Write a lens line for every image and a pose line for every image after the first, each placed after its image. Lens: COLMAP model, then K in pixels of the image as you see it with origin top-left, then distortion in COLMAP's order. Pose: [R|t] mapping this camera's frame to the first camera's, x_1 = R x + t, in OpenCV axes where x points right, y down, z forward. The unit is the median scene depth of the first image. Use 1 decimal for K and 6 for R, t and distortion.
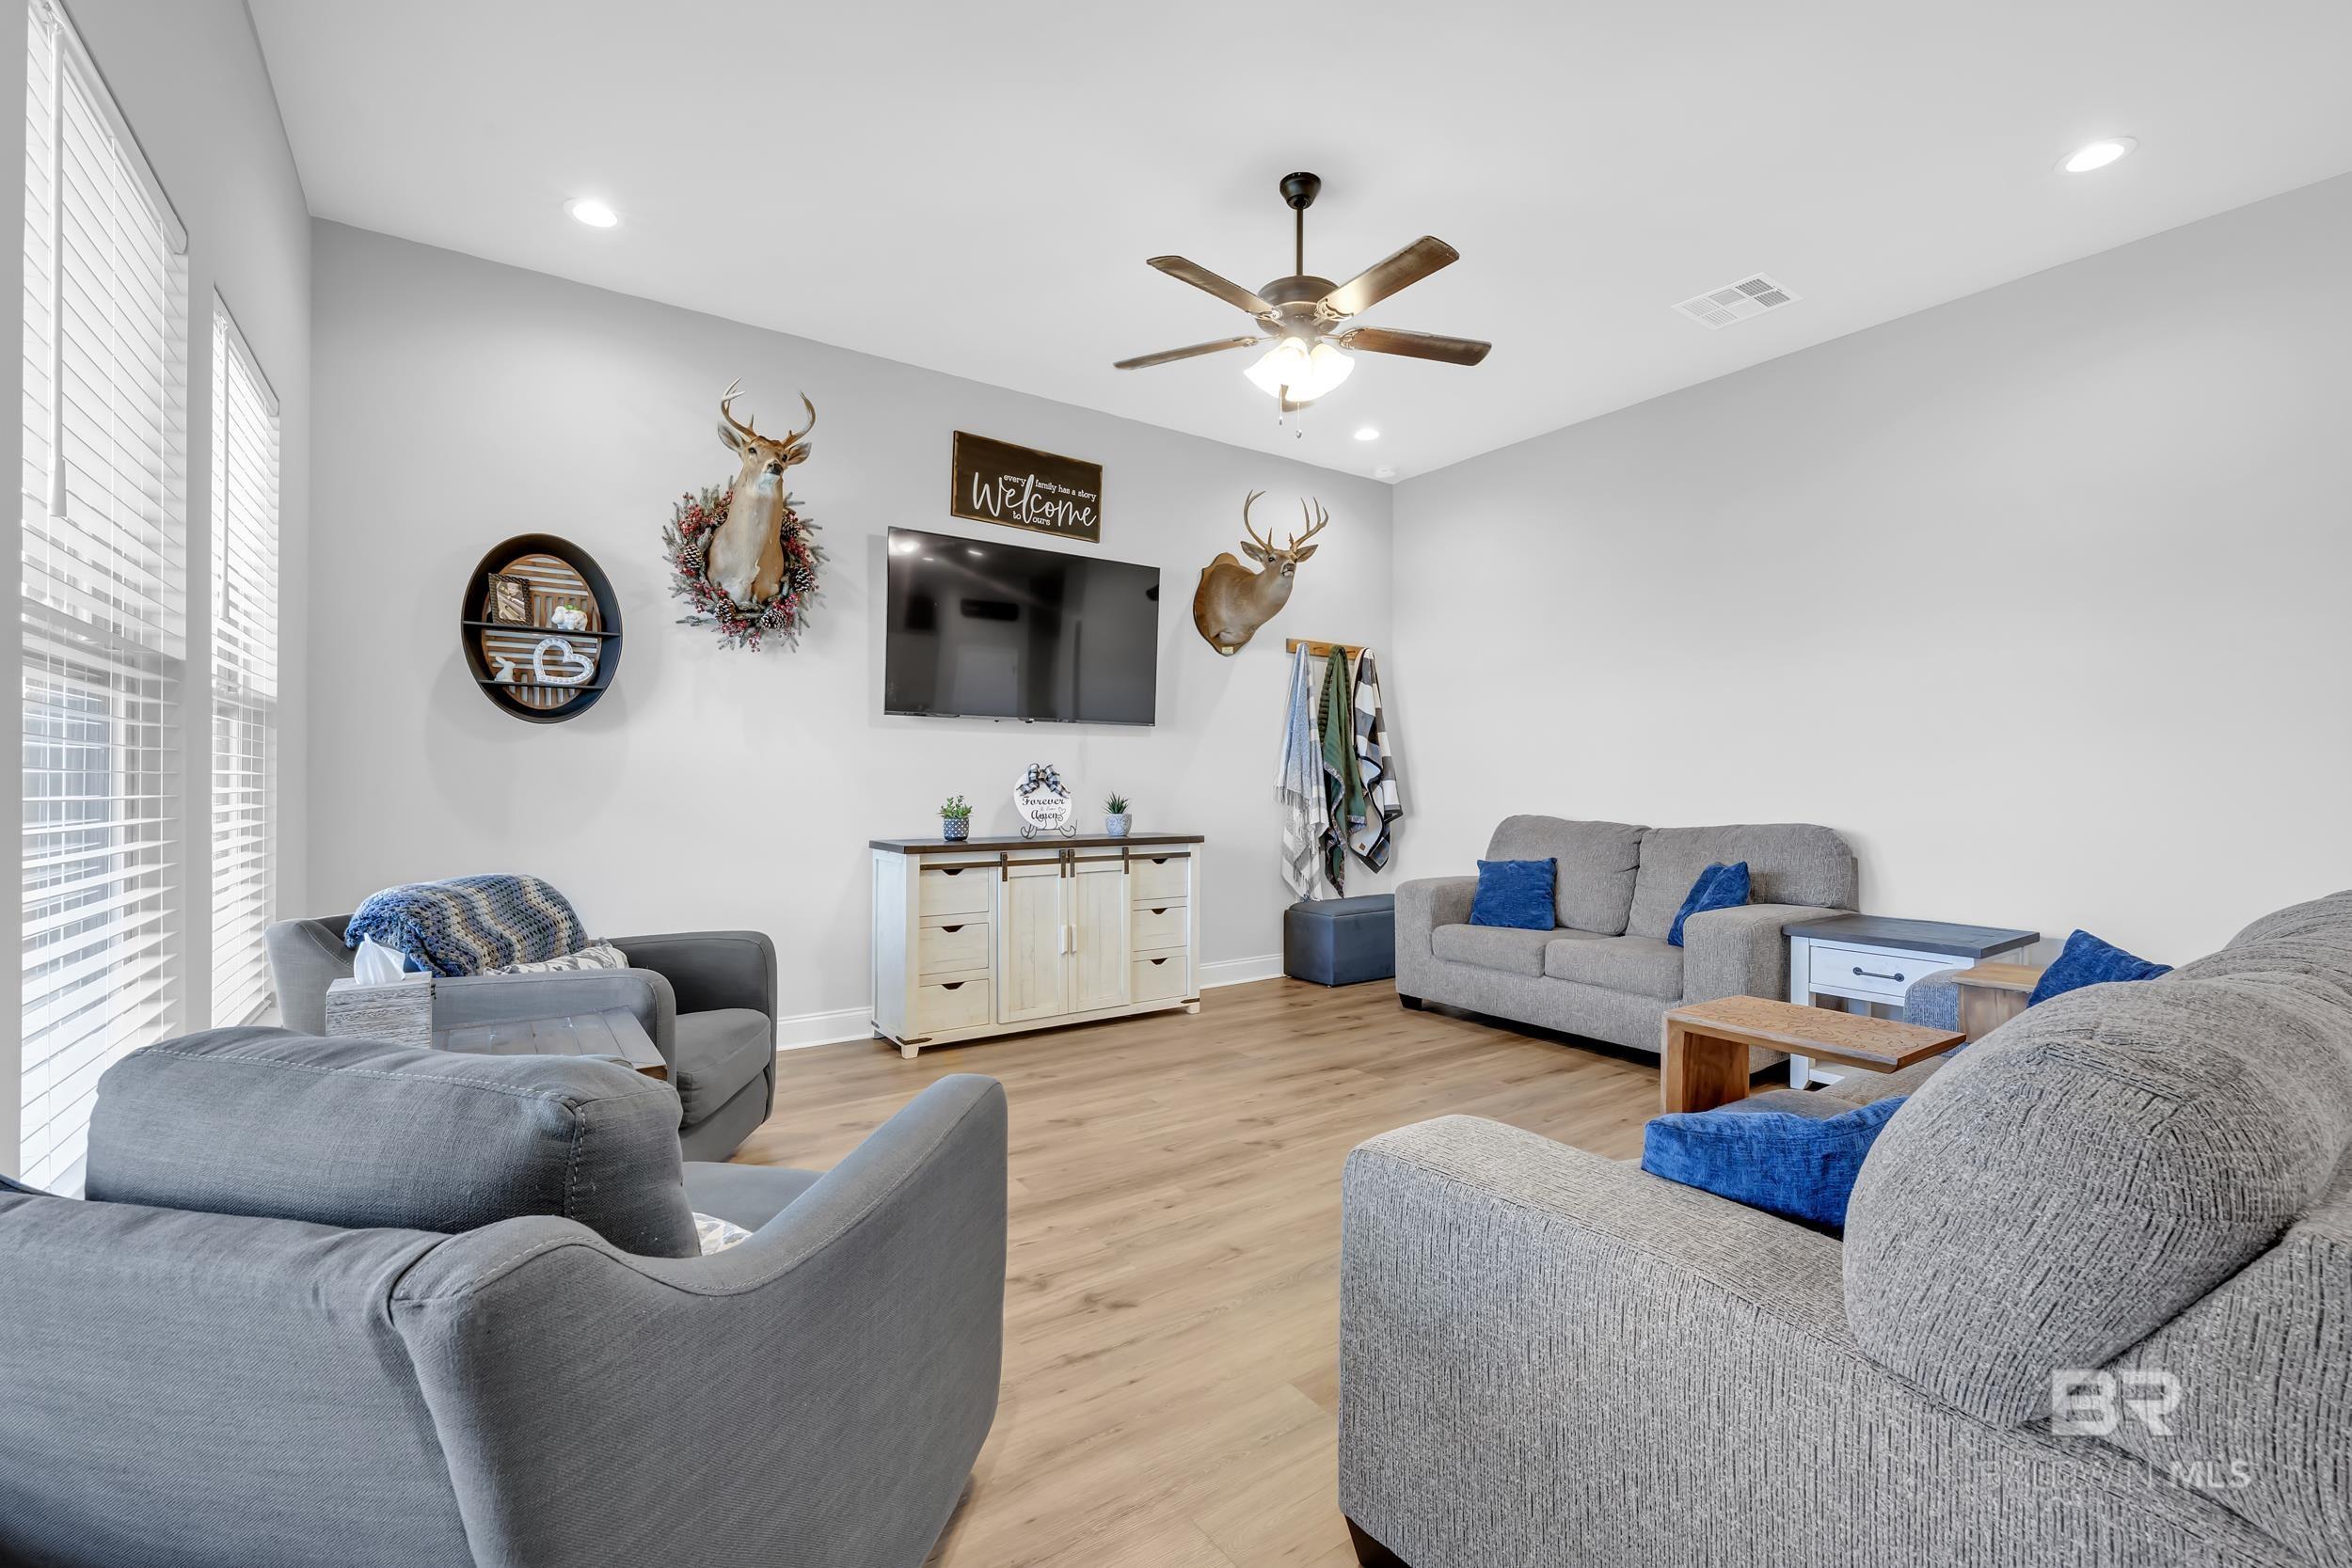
lens RADIAL K [[996.0, 0, 1169.9], [0, 996.0, 776.5], [0, 0, 1]] dist [0.010433, -0.000026]
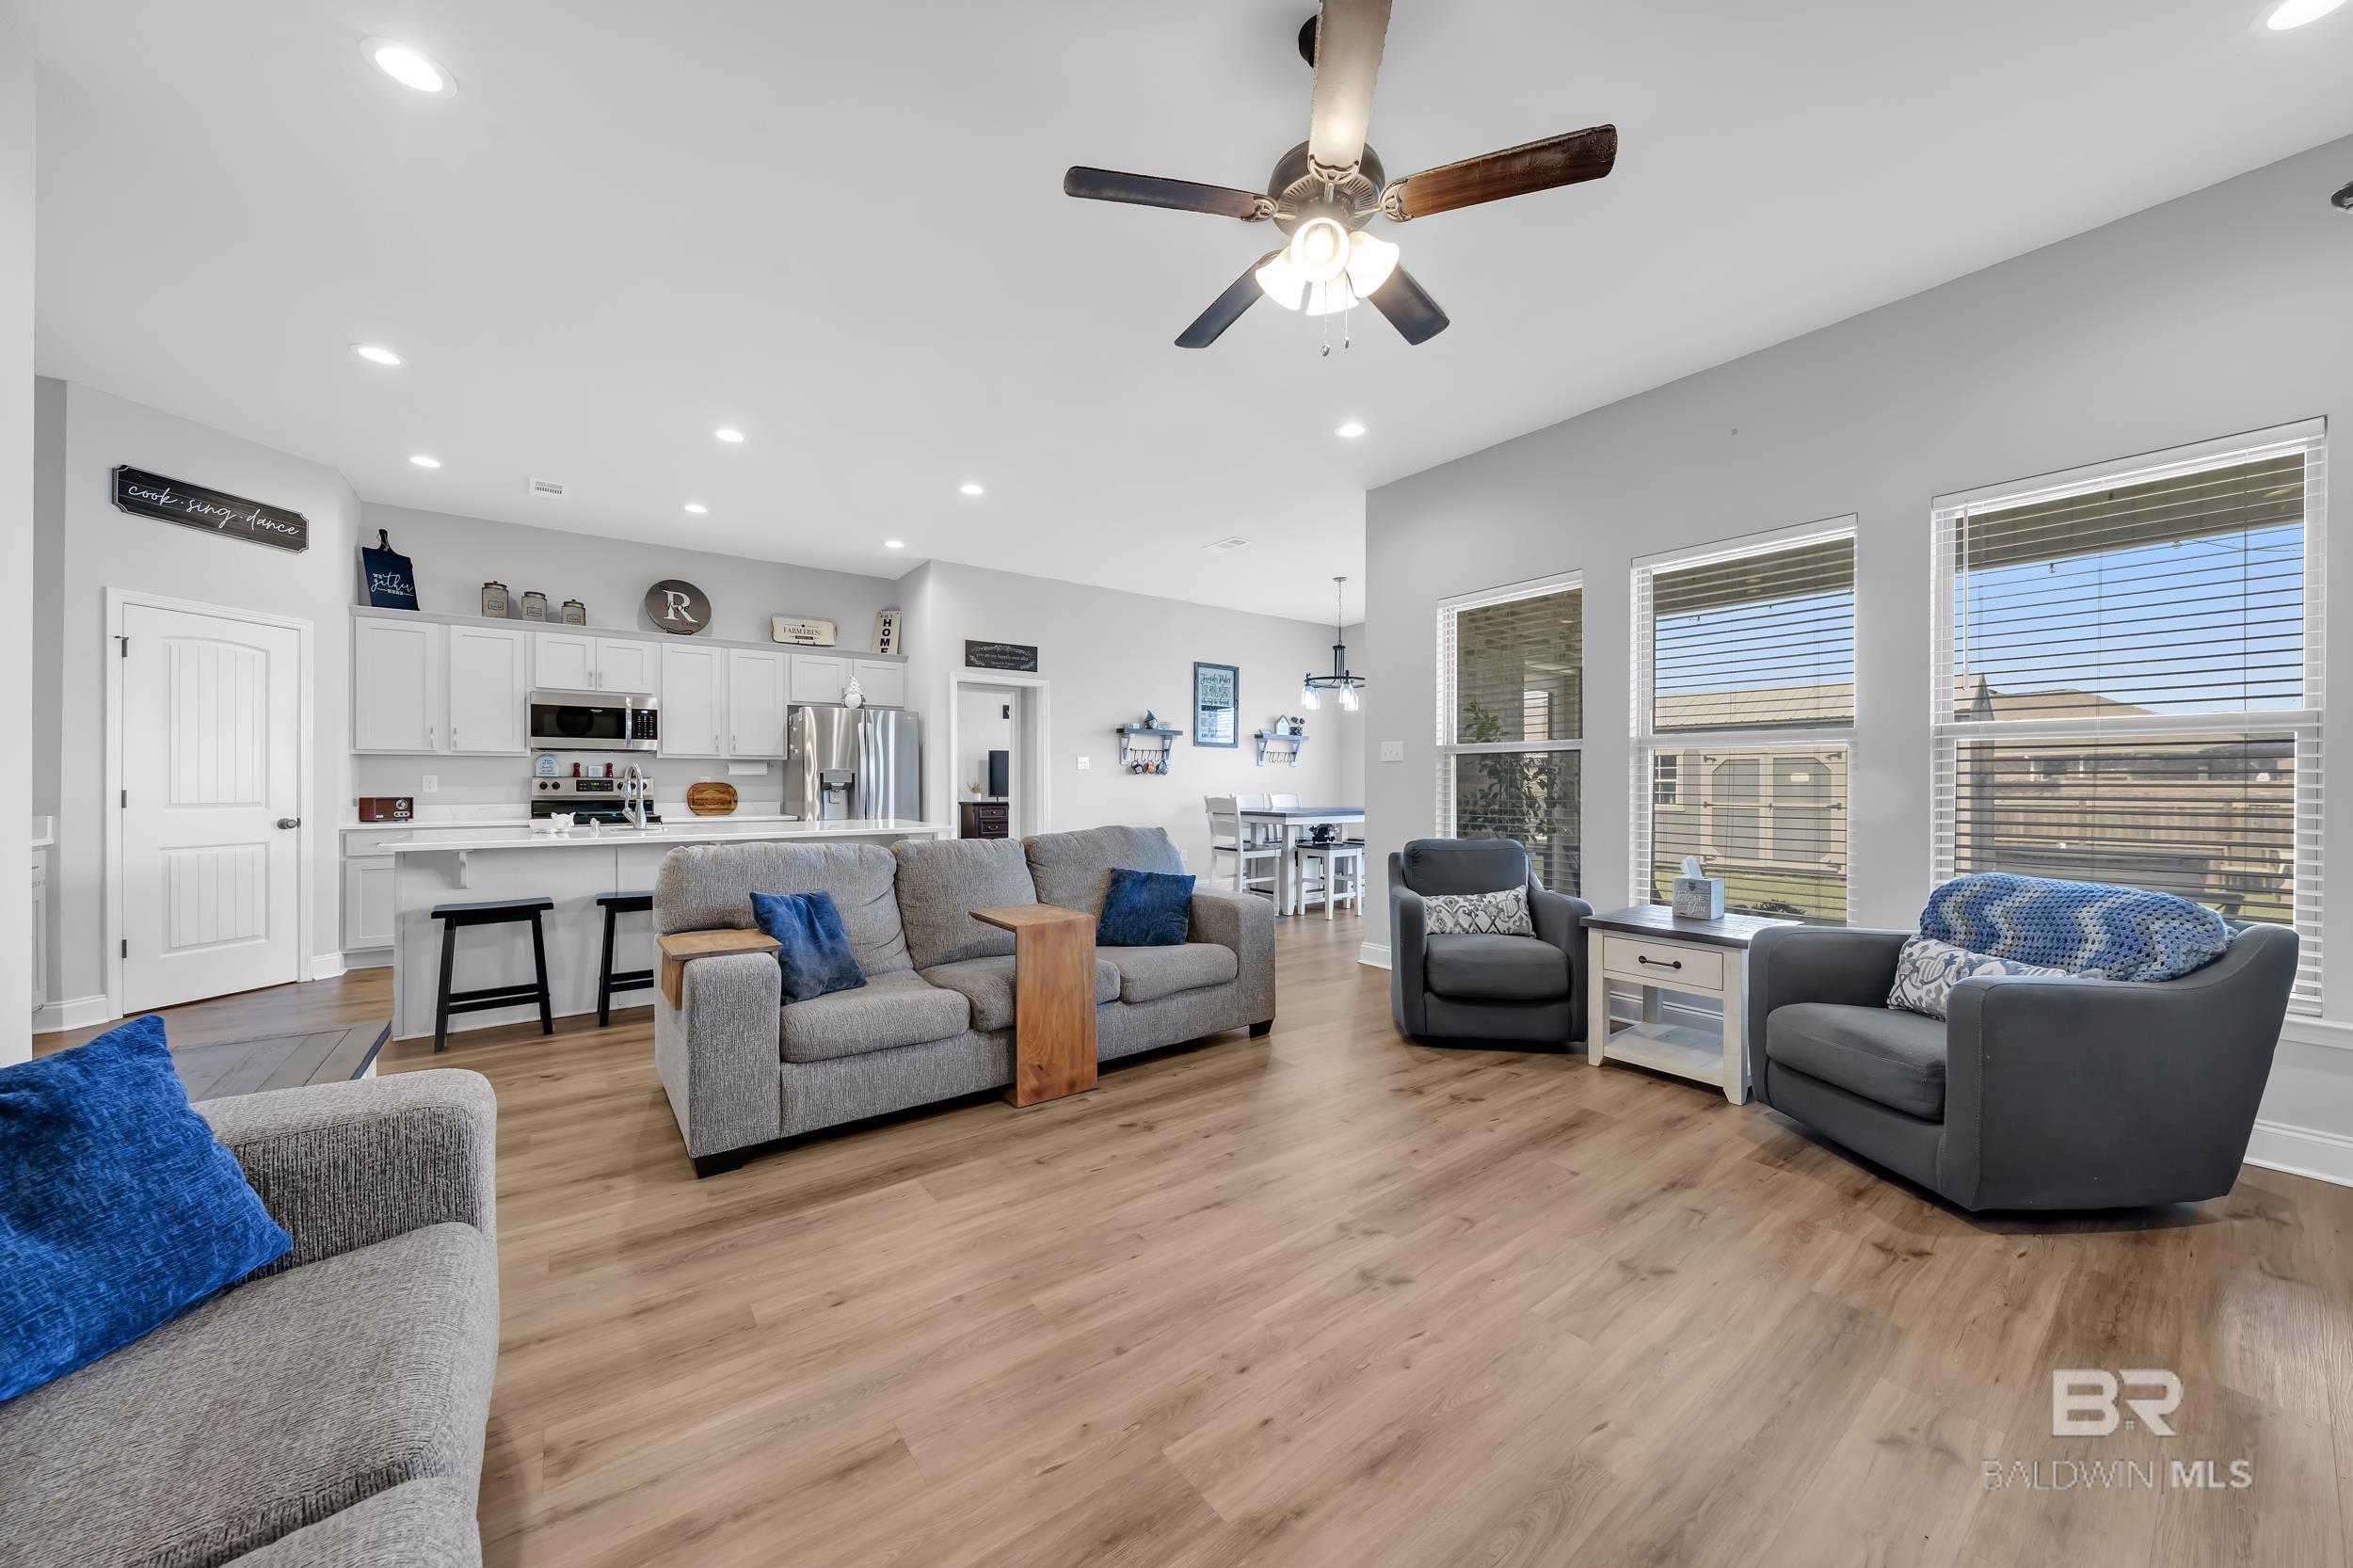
lens RADIAL K [[828.1, 0, 1178.3], [0, 828.1, 784.5], [0, 0, 1]] dist [-0.003164, -0.000276]
pose [[-0.999215, -0.001955, -0.039579, 0.191446], [-0.001850, 0.999995, -0.002692, 0.000810], [0.039584, -0.002616, -0.999213, 1.179926]]
